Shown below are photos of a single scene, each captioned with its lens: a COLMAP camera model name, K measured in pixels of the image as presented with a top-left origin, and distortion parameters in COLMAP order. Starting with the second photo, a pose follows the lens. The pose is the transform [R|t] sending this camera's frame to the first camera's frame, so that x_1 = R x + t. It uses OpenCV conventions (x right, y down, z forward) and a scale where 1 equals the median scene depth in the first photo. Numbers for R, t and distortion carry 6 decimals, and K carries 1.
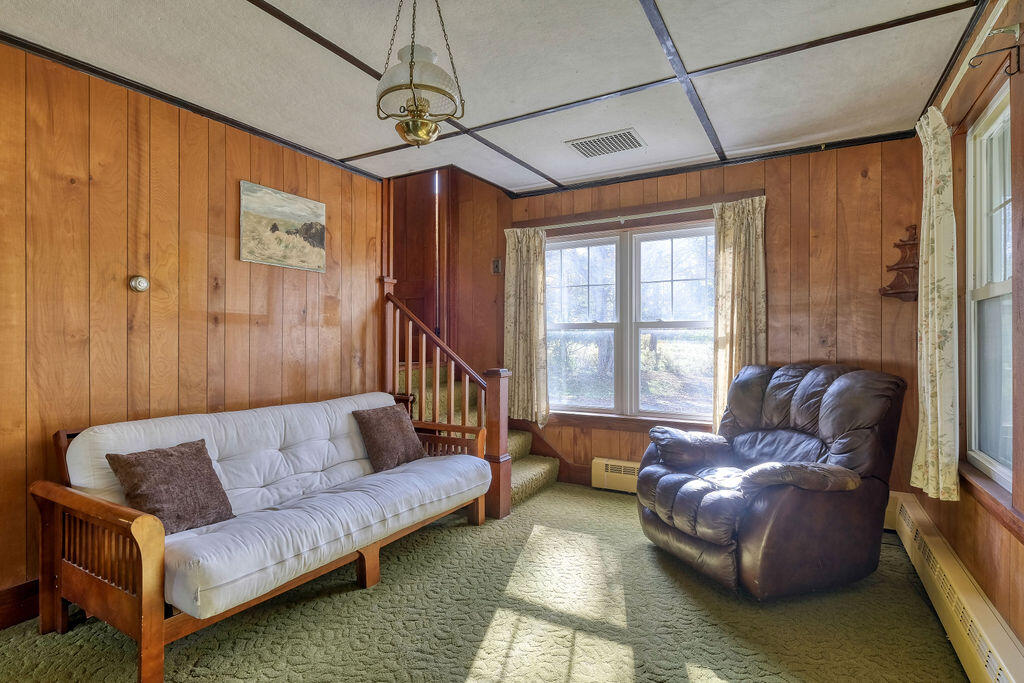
lens RADIAL K [[510.6, 0, 512.0], [0, 510.6, 341.5], [0, 0, 1]] dist [0.000389, -0.000169]
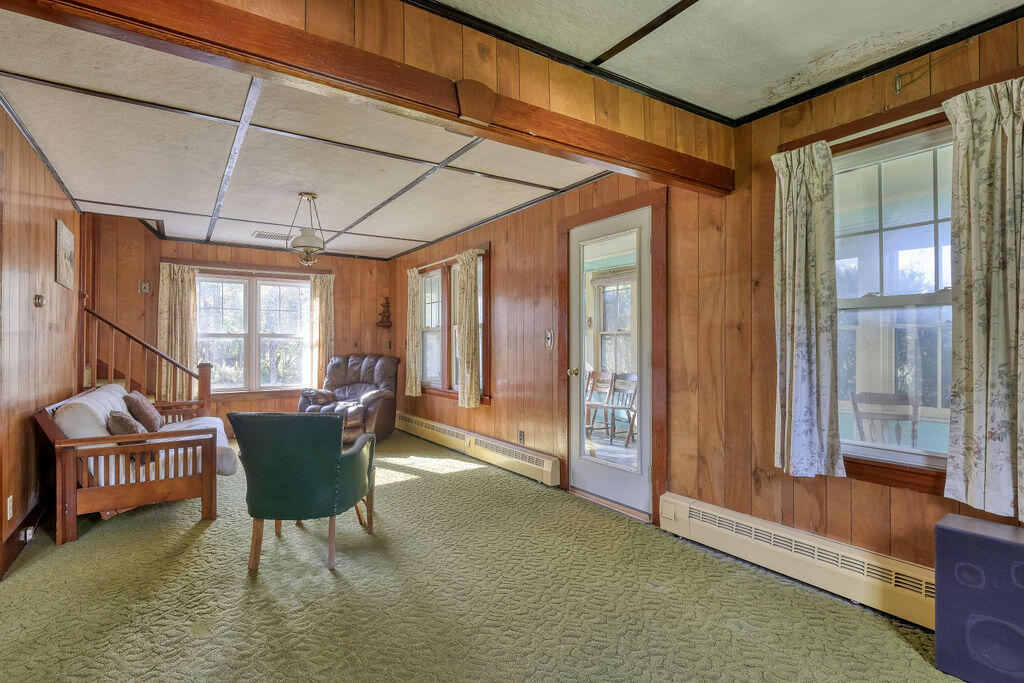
lens RADIAL K [[510.6, 0, 512.0], [0, 510.6, 341.5], [0, 0, 1]] dist [0.000389, -0.000169]
pose [[0.432586, 0.005953, 0.901573, -0.642712], [-0.002032, 0.999982, -0.005627, -0.003783], [-0.901590, 0.000602, 0.432591, -0.326348]]
